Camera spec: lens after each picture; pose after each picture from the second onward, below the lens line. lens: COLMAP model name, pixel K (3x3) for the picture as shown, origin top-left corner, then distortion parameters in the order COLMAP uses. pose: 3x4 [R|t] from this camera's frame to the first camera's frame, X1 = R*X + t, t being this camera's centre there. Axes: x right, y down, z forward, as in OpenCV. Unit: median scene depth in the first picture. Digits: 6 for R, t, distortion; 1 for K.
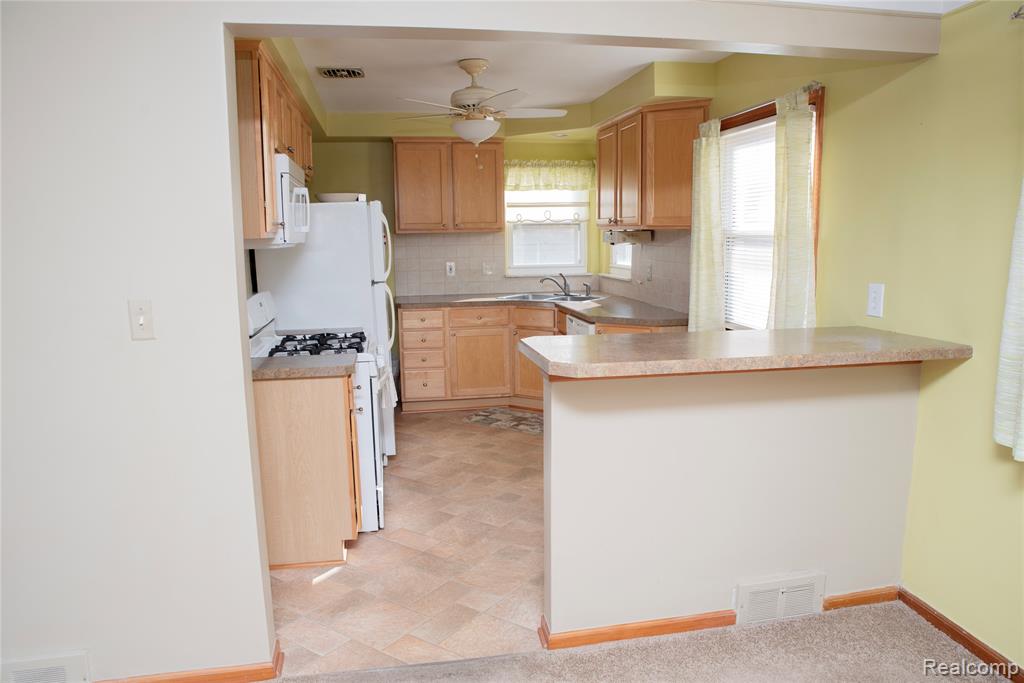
lens RADIAL K [[692.3, 0, 504.7], [0, 692.3, 347.8], [0, 0, 1]] dist [-0.118234, 0.073998]
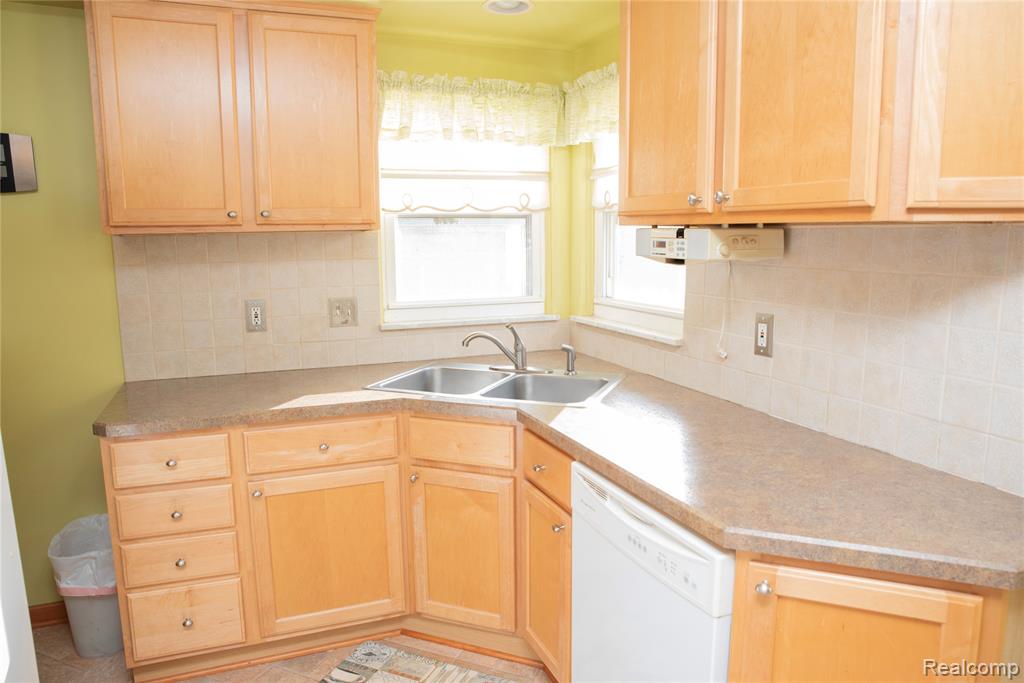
lens RADIAL K [[692.3, 0, 507.5], [0, 692.3, 347.6], [0, 0, 1]] dist [-0.118234, 0.073998]
pose [[0.979206, -0.026248, 0.201163, -0.010970], [0.027854, 0.999599, -0.005159, -0.099832], [-0.200947, 0.010655, 0.979544, 0.620935]]
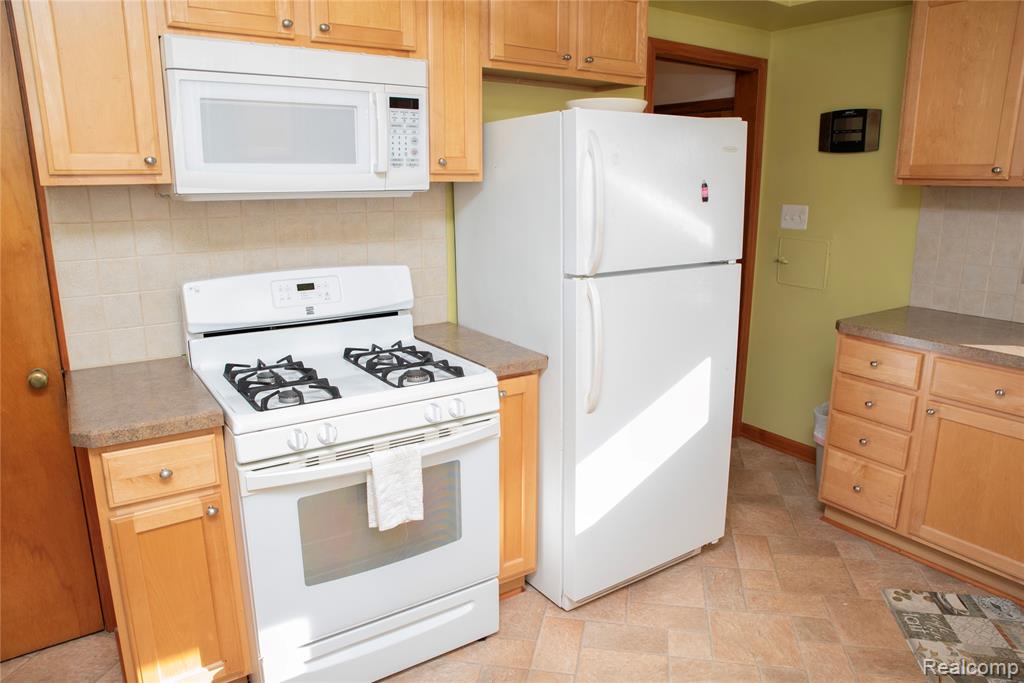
lens RADIAL K [[692.3, 0, 521.0], [0, 692.3, 340.3], [0, 0, 1]] dist [-0.118234, 0.073998]
pose [[0.421388, 0.225039, -0.878516, 0.197908], [-0.162541, 0.971777, 0.170964, -0.100649], [0.892195, 0.070753, 0.446073, 0.580562]]
